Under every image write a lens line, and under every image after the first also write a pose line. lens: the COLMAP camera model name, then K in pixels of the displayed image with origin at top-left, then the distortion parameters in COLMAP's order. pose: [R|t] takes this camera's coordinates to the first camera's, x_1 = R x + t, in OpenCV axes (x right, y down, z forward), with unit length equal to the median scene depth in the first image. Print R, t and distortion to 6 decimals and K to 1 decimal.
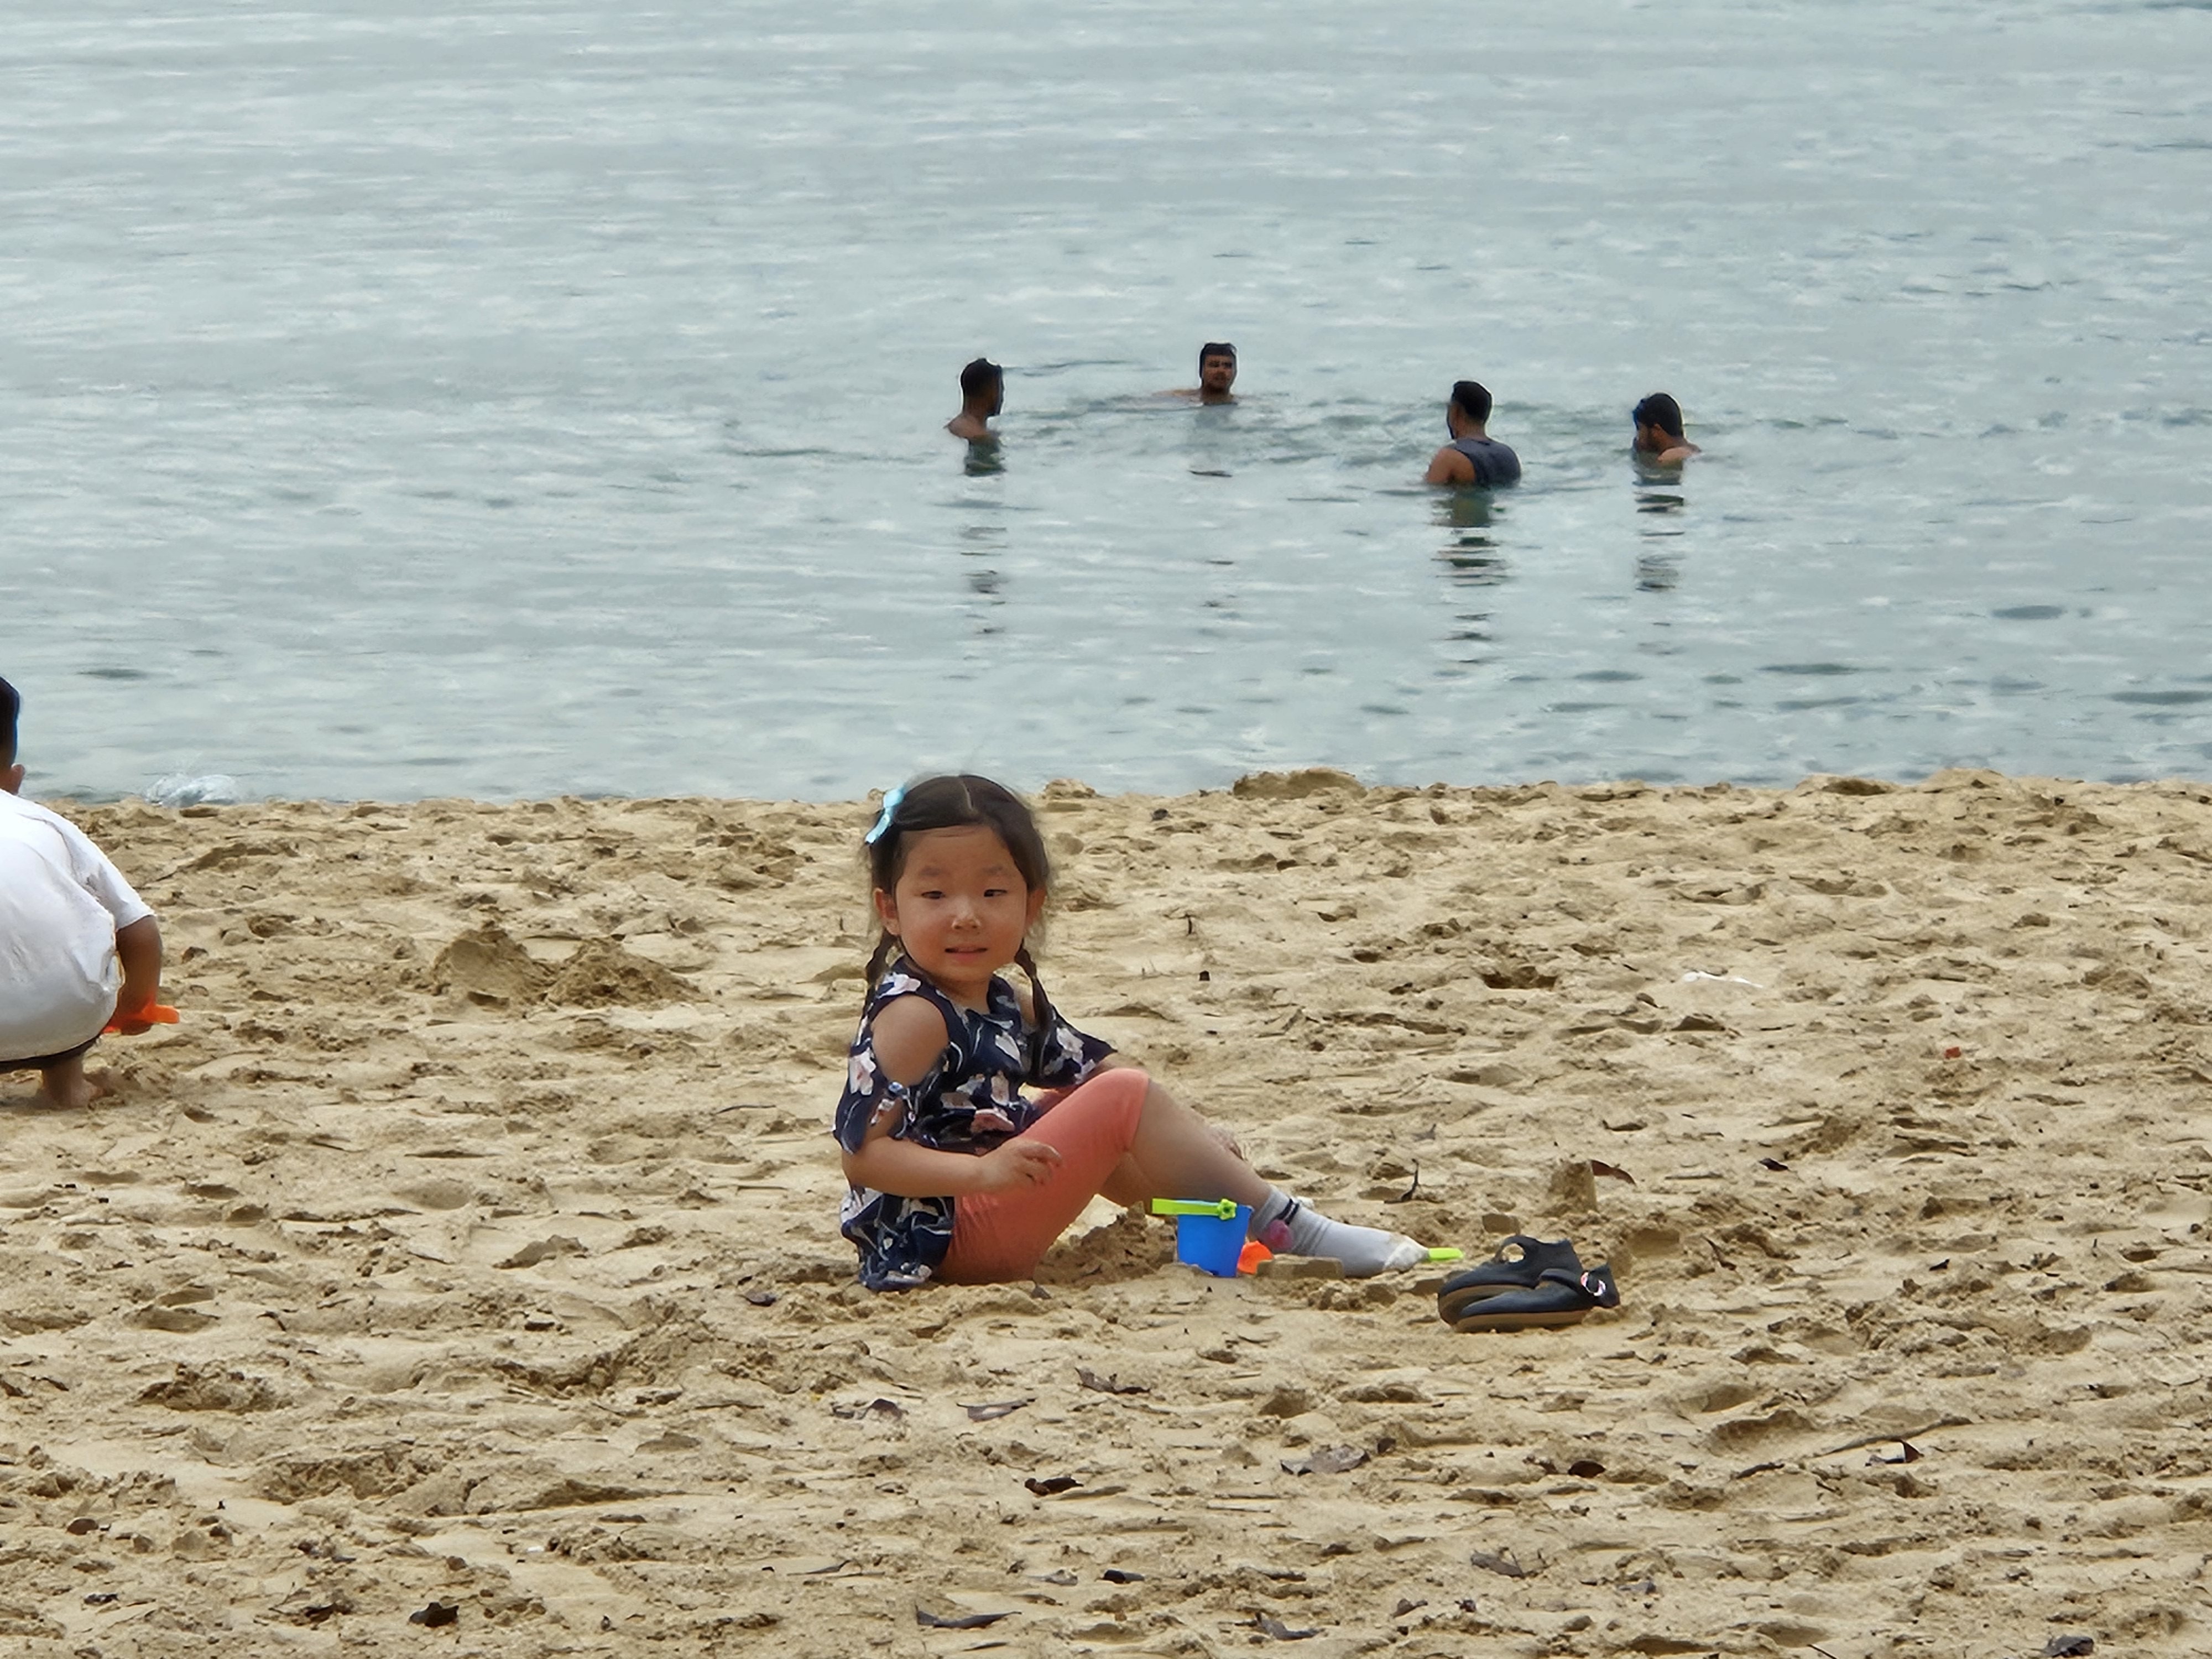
lens RADIAL K [[4460.5, 0, 1109.0], [0, 4460.5, 822.5], [0, 0, 1]] dist [-0.144918, 0.000000]
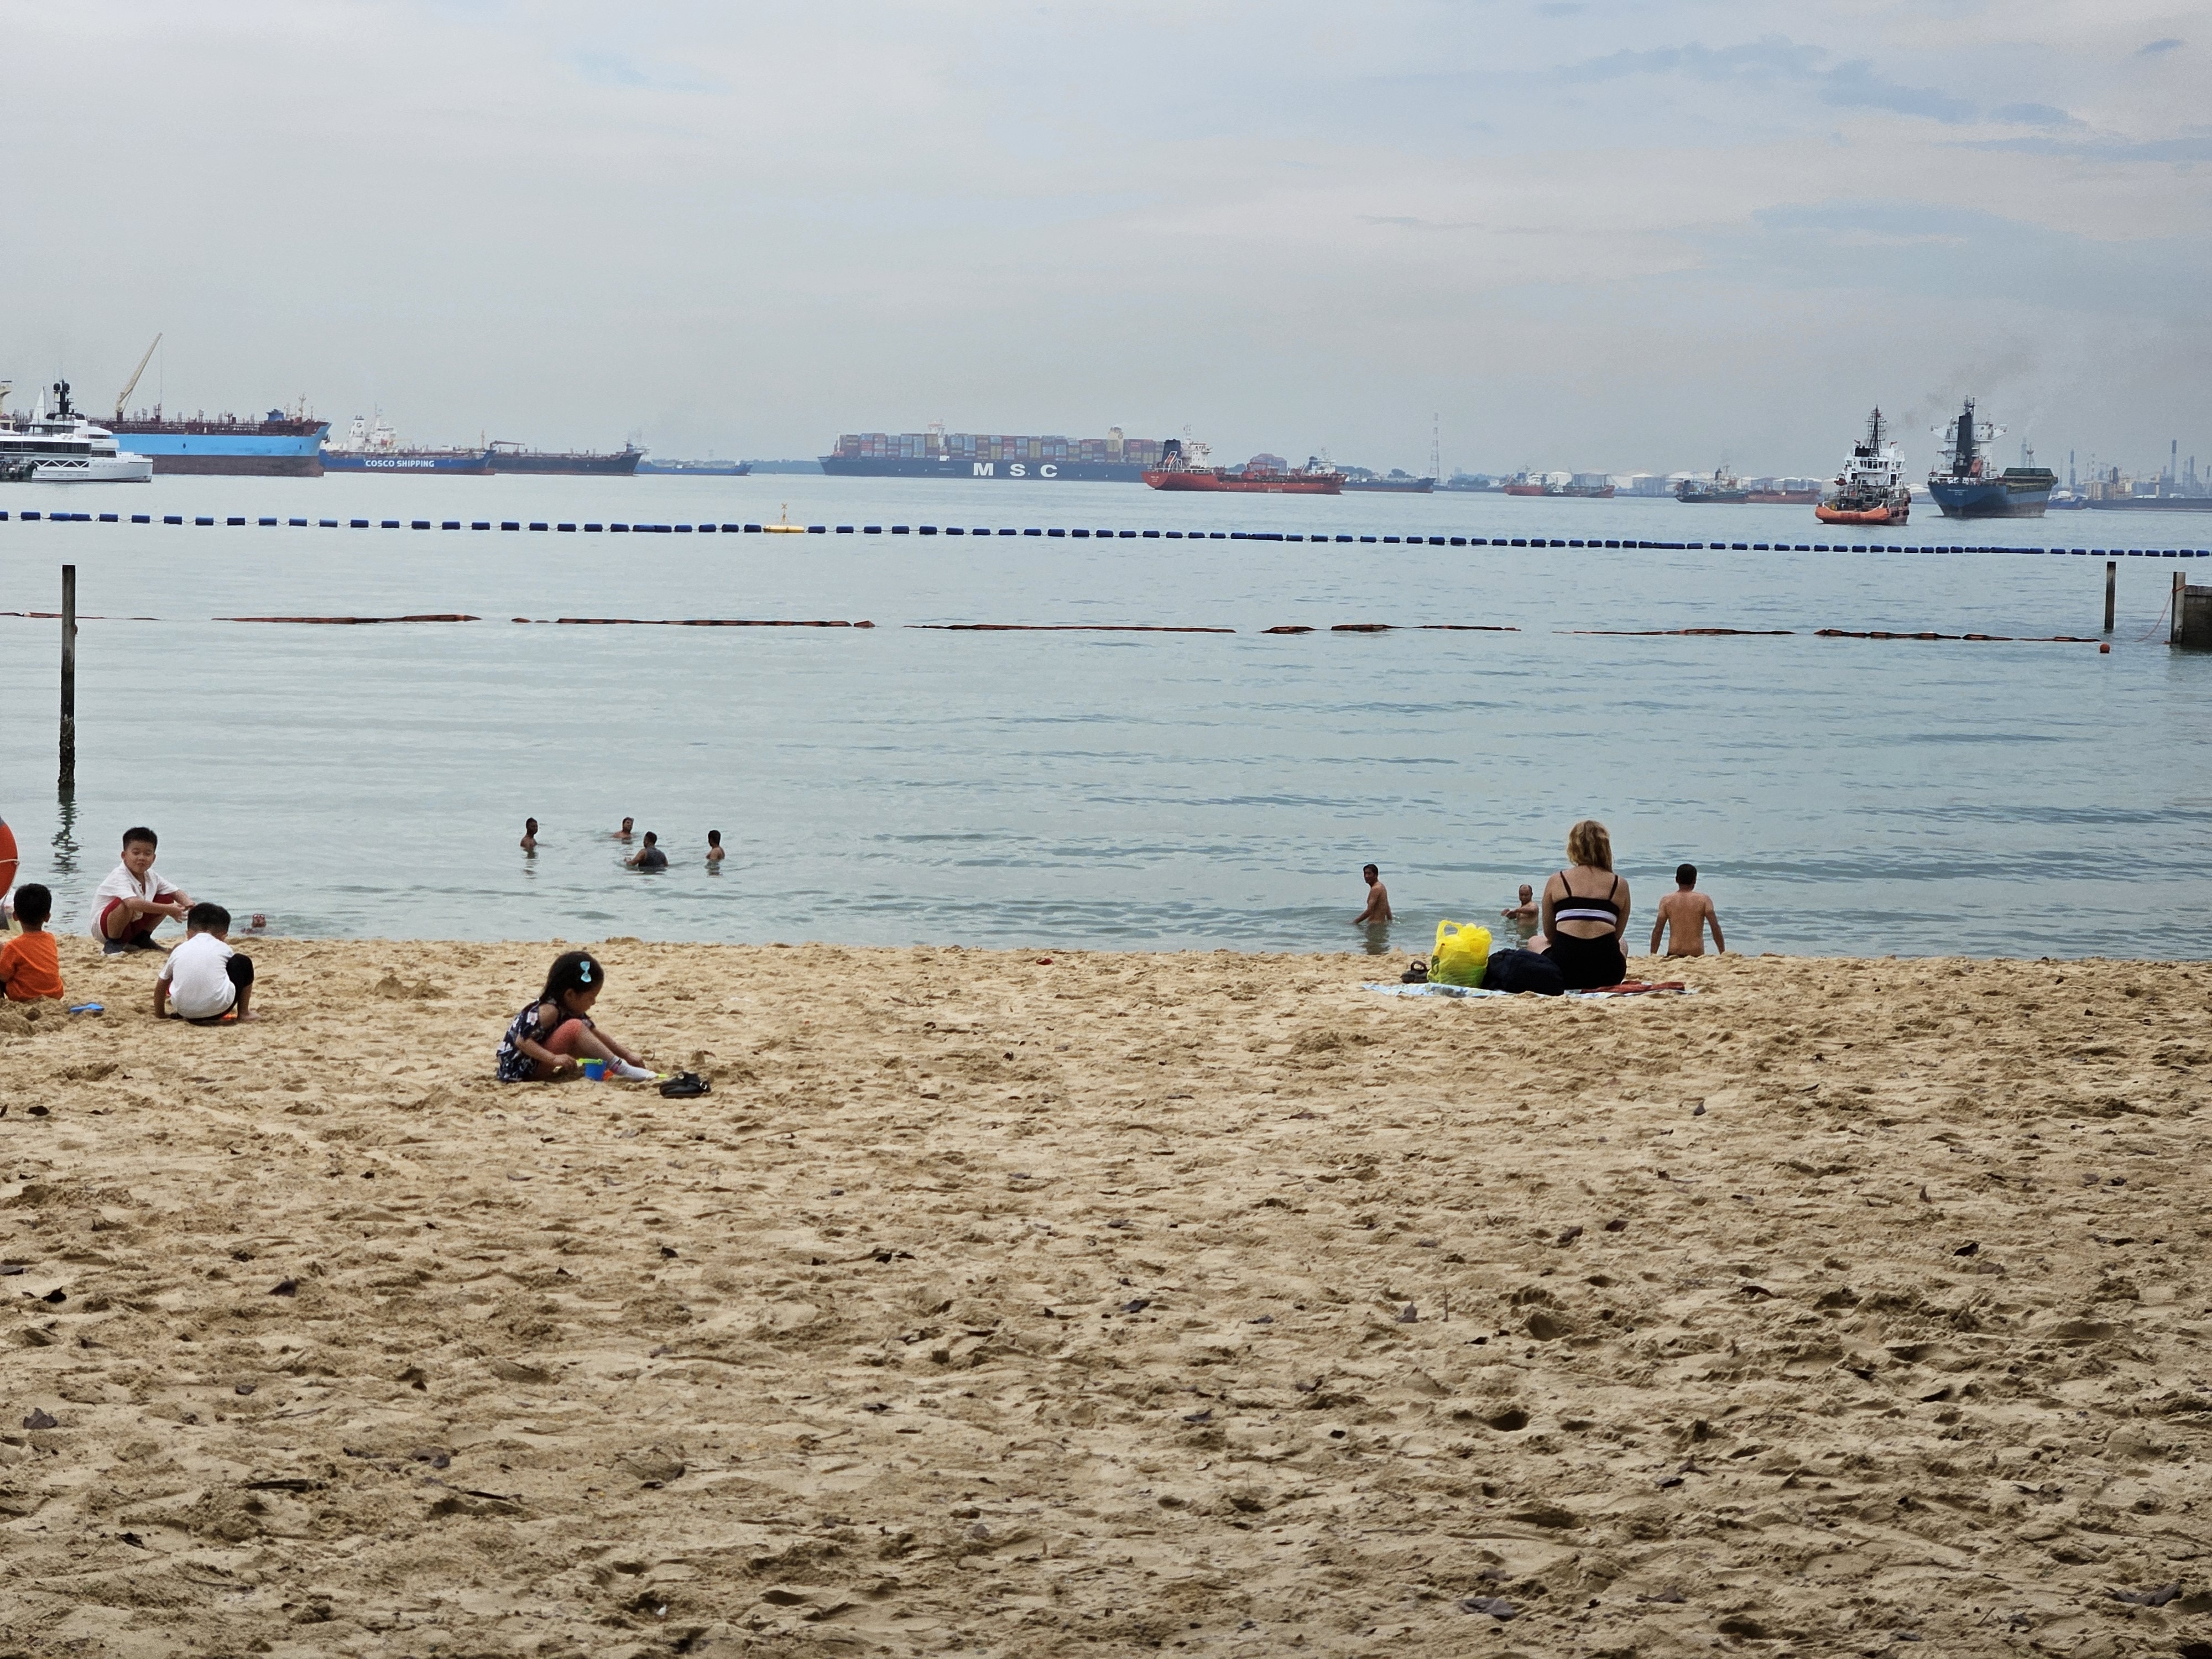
lens RADIAL K [[4460.5, 0, 1106.6], [0, 4460.5, 832.1], [0, 0, 1]] dist [-0.144918, 0.000000]
pose [[0.976789, 0.030029, 0.212089, -0.332338], [-0.030123, 0.999542, -0.002786, -0.096187], [-0.212075, -0.003667, 0.977246, -2.506854]]
